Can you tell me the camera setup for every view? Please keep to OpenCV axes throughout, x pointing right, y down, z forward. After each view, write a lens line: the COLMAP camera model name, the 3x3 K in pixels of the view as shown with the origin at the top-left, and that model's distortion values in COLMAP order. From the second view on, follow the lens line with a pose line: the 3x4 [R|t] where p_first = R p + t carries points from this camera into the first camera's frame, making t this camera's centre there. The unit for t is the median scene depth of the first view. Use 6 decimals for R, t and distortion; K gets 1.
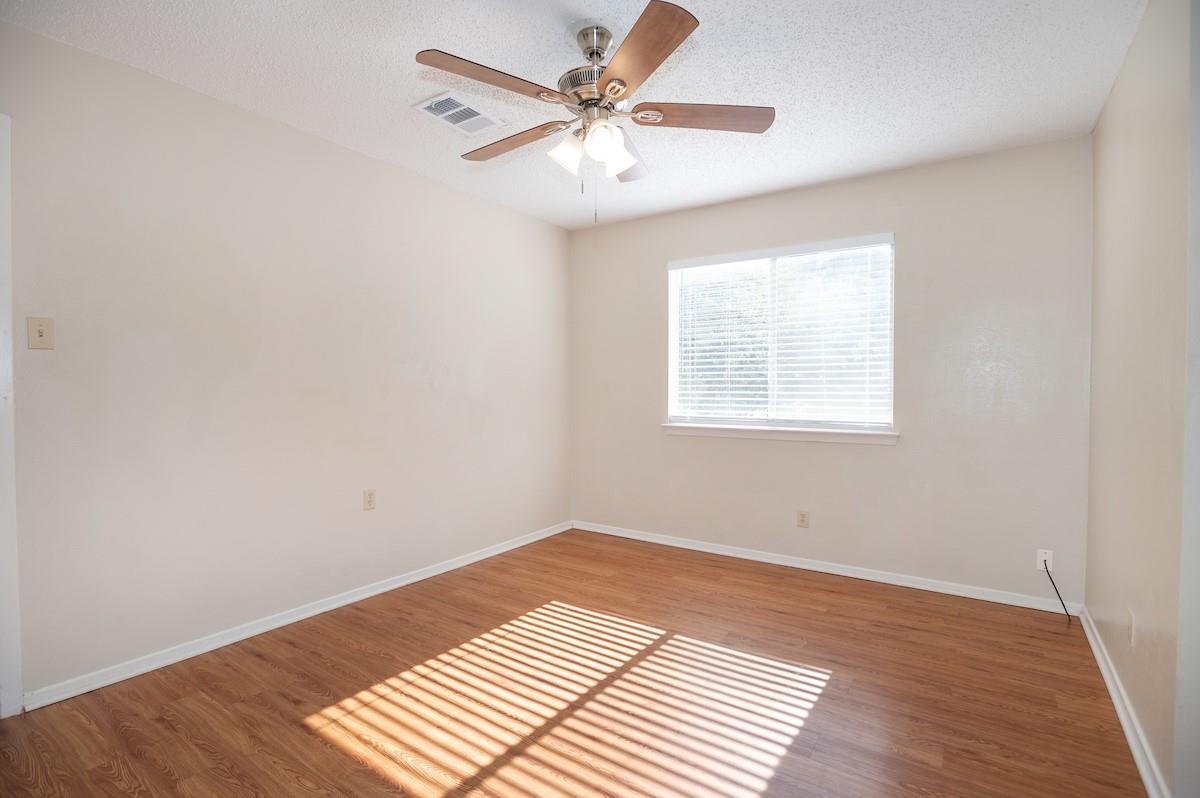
lens RADIAL K [[565.2, 0, 603.4], [0, 565.2, 398.6], [0, 0, 1]] dist [-0.013696, 0.000525]
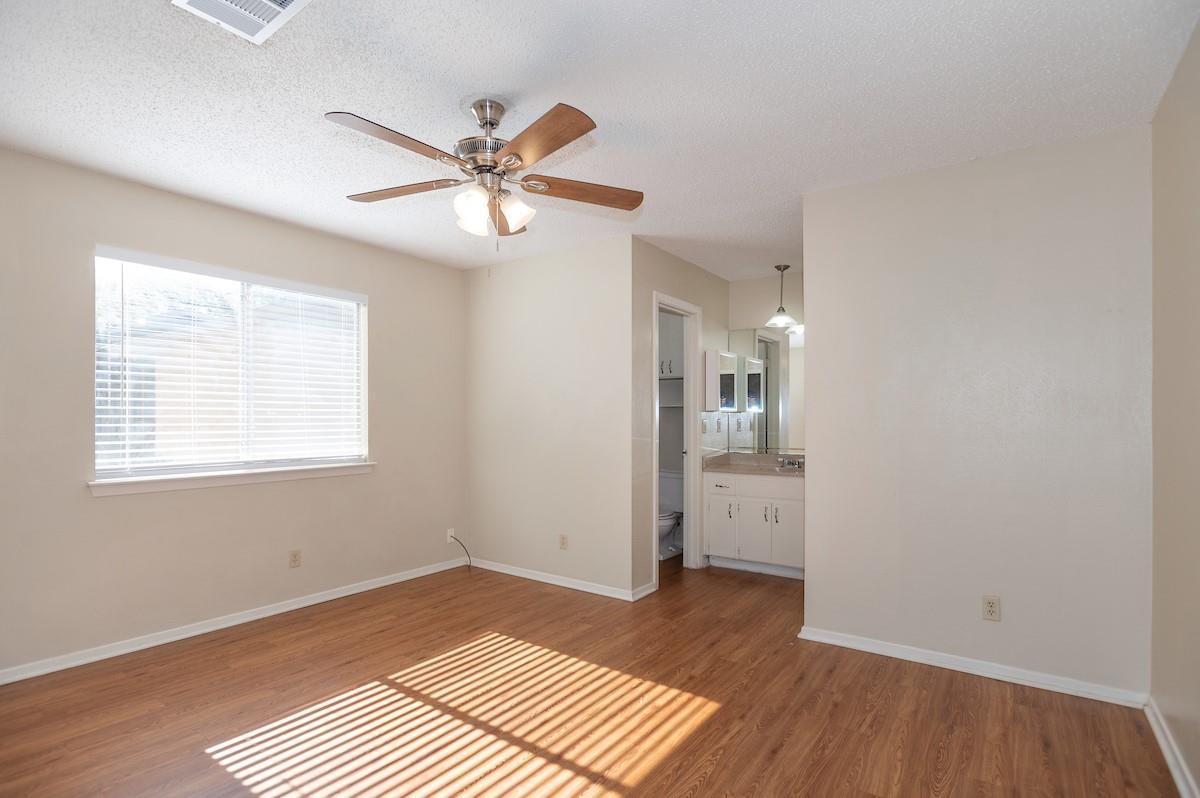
lens RADIAL K [[577.3, 0, 601.1], [0, 577.3, 418.1], [0, 0, 1]] dist [-0.016849, 0.000047]
pose [[0.026414, 0.002906, 0.999647, -0.898106], [0.023154, 0.999726, -0.003518, -0.023771], [-0.999383, 0.023239, 0.026340, 0.608186]]
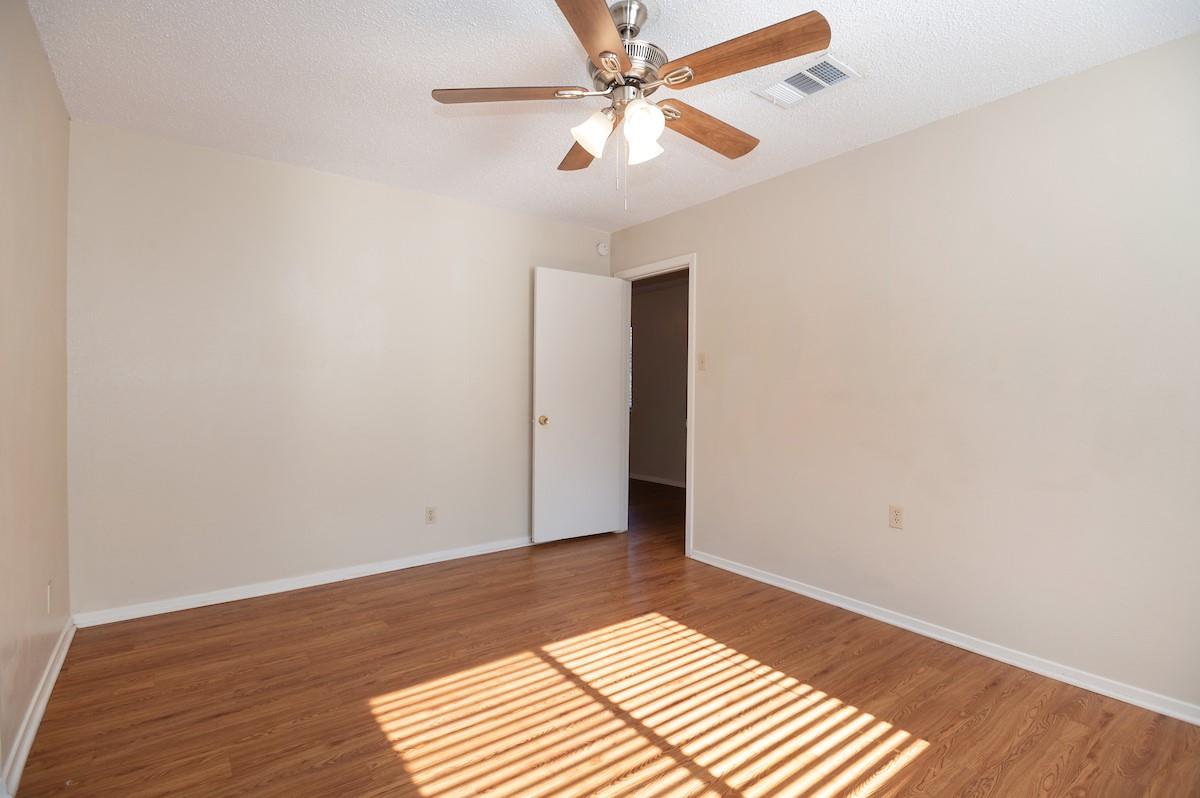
lens RADIAL K [[565.2, 0, 603.4], [0, 565.2, 398.6], [0, 0, 1]] dist [-0.013696, 0.000525]
pose [[-0.314240, 0.010236, -0.949288, 0.708457], [-0.032723, 0.999231, 0.021607, -0.017228], [0.948779, 0.037854, -0.313663, 1.009153]]
